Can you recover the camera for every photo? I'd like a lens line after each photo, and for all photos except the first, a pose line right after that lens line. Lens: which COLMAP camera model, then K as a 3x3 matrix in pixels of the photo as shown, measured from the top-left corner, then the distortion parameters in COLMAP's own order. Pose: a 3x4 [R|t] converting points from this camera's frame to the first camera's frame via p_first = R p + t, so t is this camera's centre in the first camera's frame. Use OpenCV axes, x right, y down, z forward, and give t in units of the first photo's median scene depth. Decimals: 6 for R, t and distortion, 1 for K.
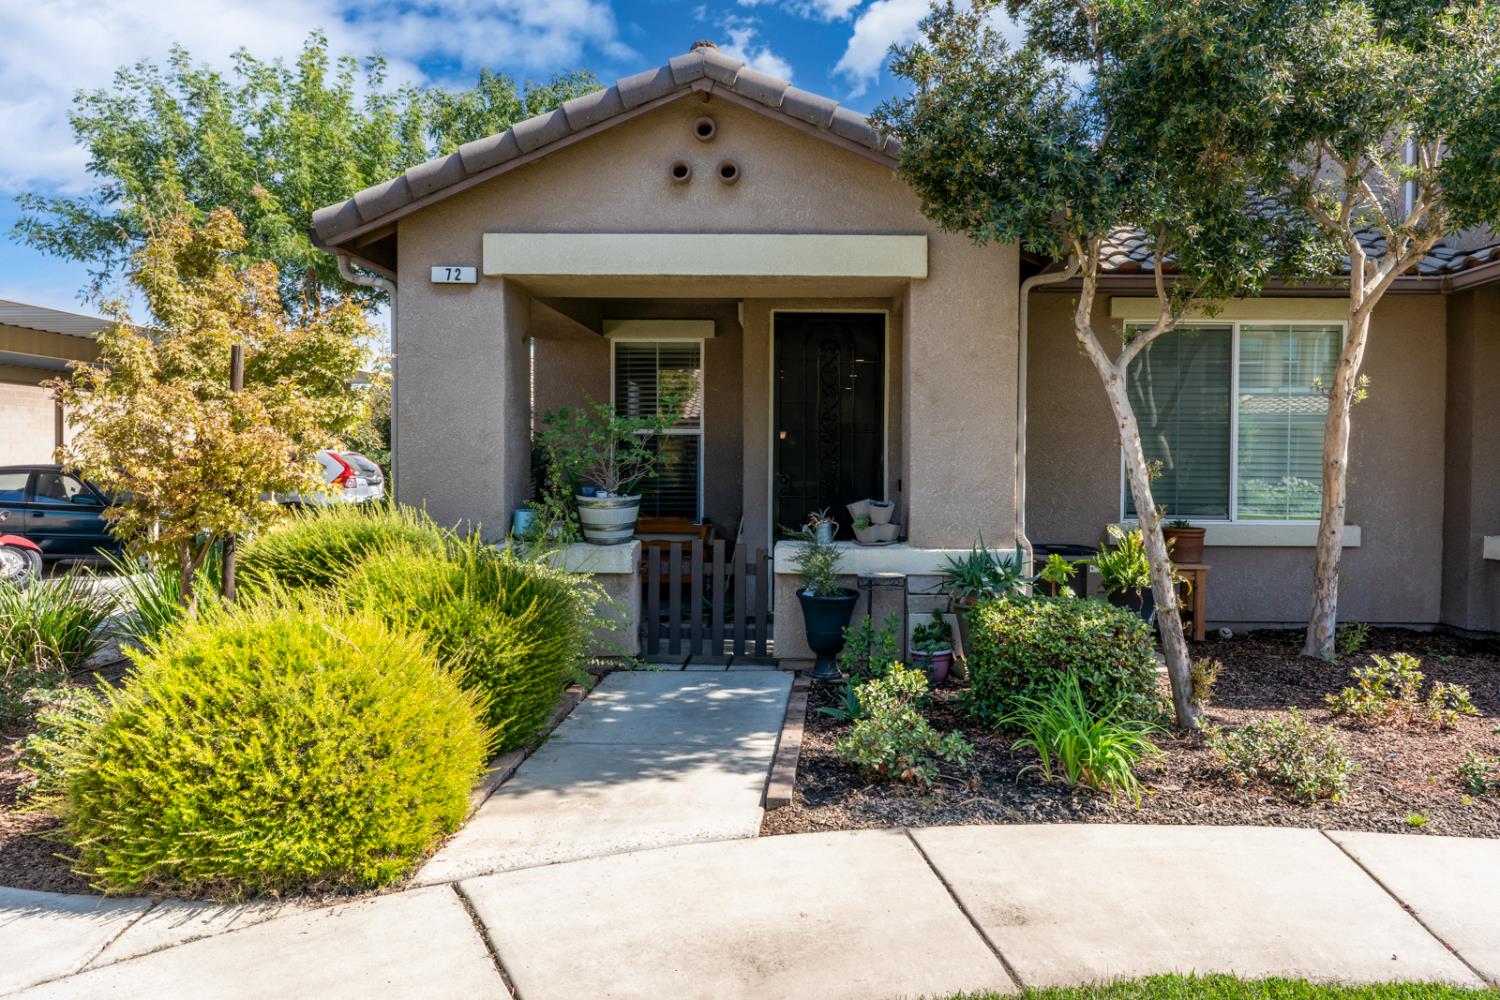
lens RADIAL K [[1003.2, 0, 749.9], [0, 1003.2, 487.7], [0, 0, 1]] dist [0.000148, -0.000650]
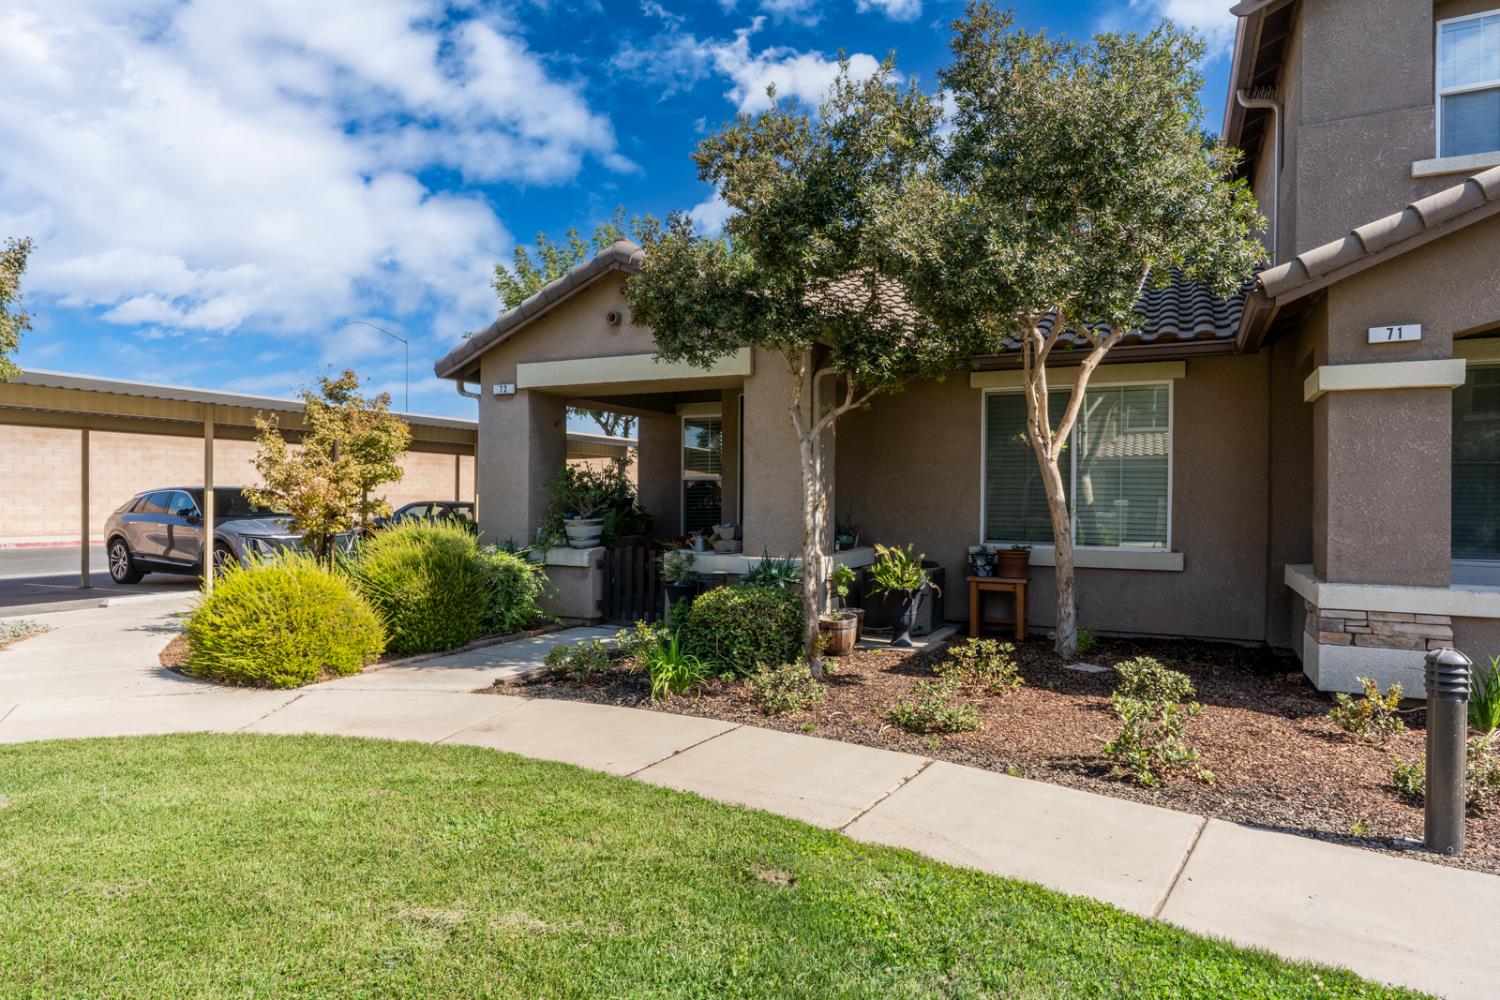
lens RADIAL K [[856.3, 0, 749.6], [0, 856.3, 507.7], [0, 0, 1]] dist [-0.002305, -0.000755]
pose [[0.909667, 0.004683, -0.415312, 0.698106], [-0.012275, 0.999803, -0.015613, 0.008228], [0.415157, 0.019300, 0.909545, -0.155359]]
